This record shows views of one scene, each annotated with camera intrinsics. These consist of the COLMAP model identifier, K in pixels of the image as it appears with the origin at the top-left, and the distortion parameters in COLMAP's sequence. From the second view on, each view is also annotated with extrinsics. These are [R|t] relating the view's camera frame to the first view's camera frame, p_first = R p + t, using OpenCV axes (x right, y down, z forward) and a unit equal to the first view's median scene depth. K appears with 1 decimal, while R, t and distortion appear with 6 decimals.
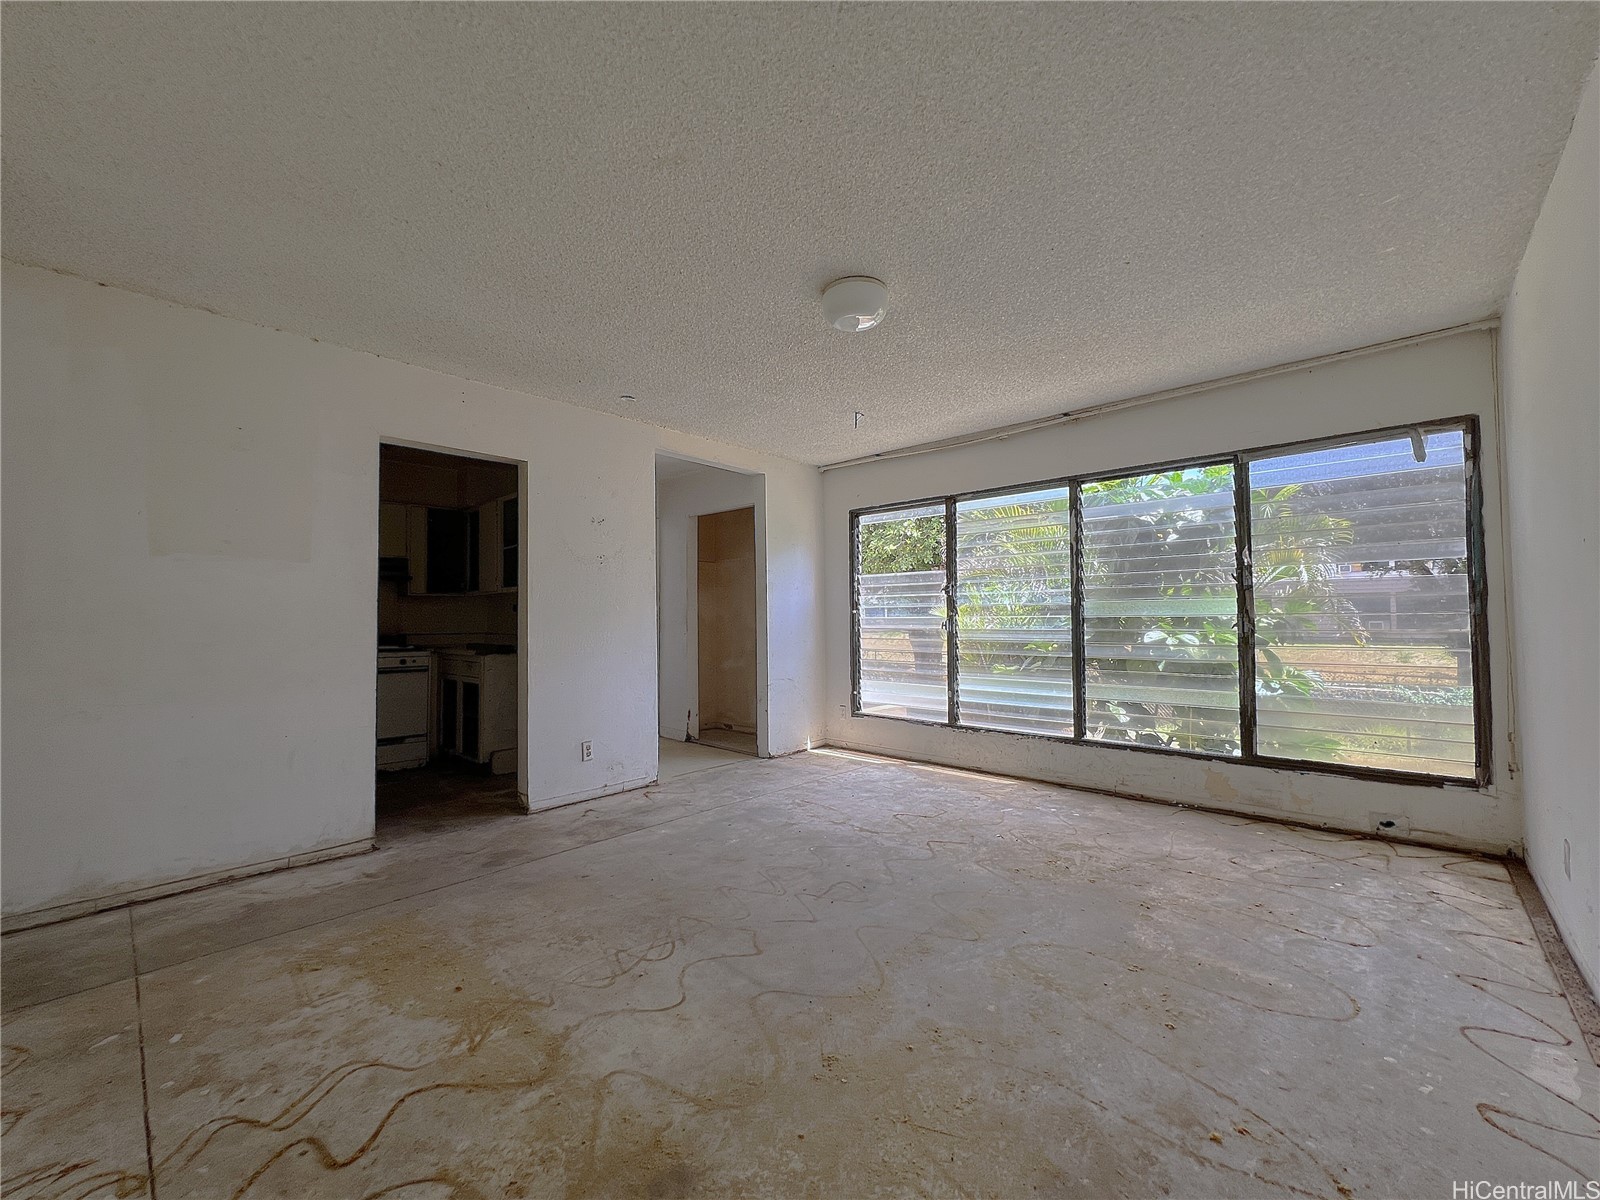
lens RADIAL K [[642.4, 0, 797.2], [0, 642.4, 600.1], [0, 0, 1]] dist [-0.005564, 0.001735]
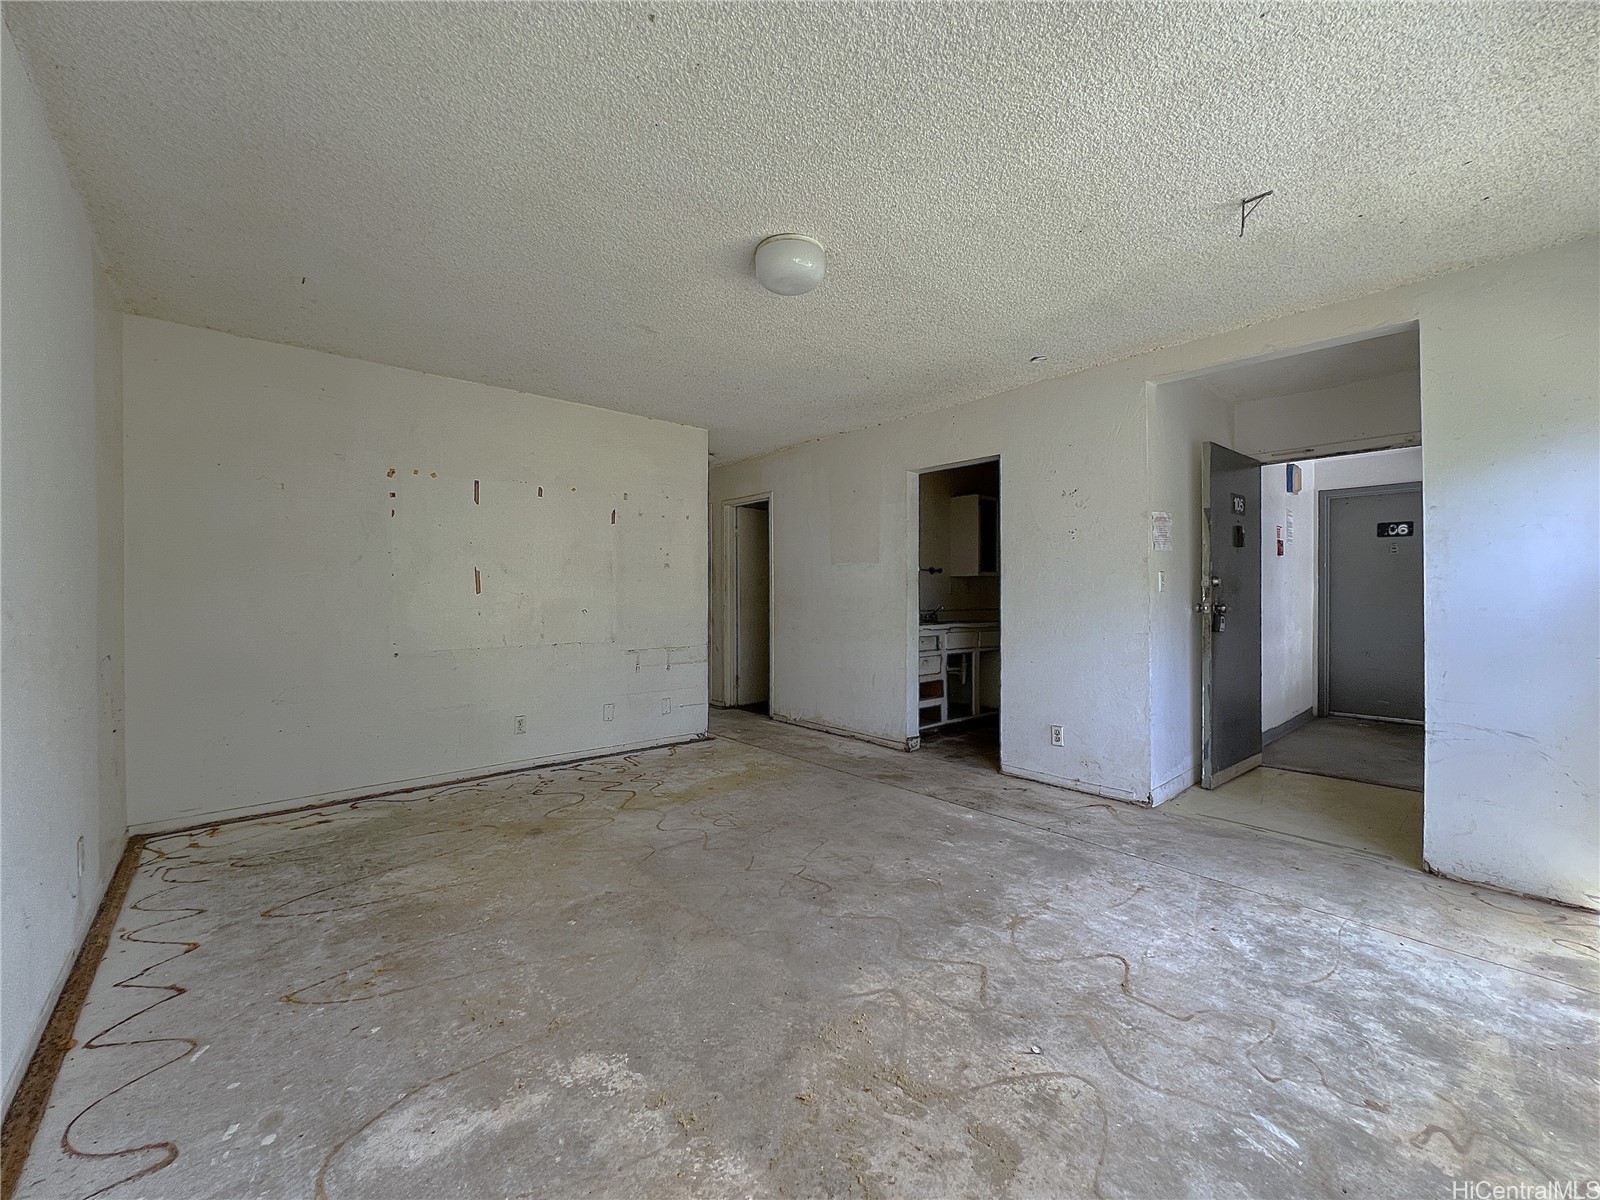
lens RADIAL K [[642.4, 0, 792.1], [0, 642.4, 597.0], [0, 0, 1]] dist [-0.005564, 0.001735]
pose [[-0.110946, 0.011557, -0.993759, 0.780221], [0.030511, 0.999501, 0.008217, 0.008190], [0.993358, -0.029409, -0.111243, 0.835229]]
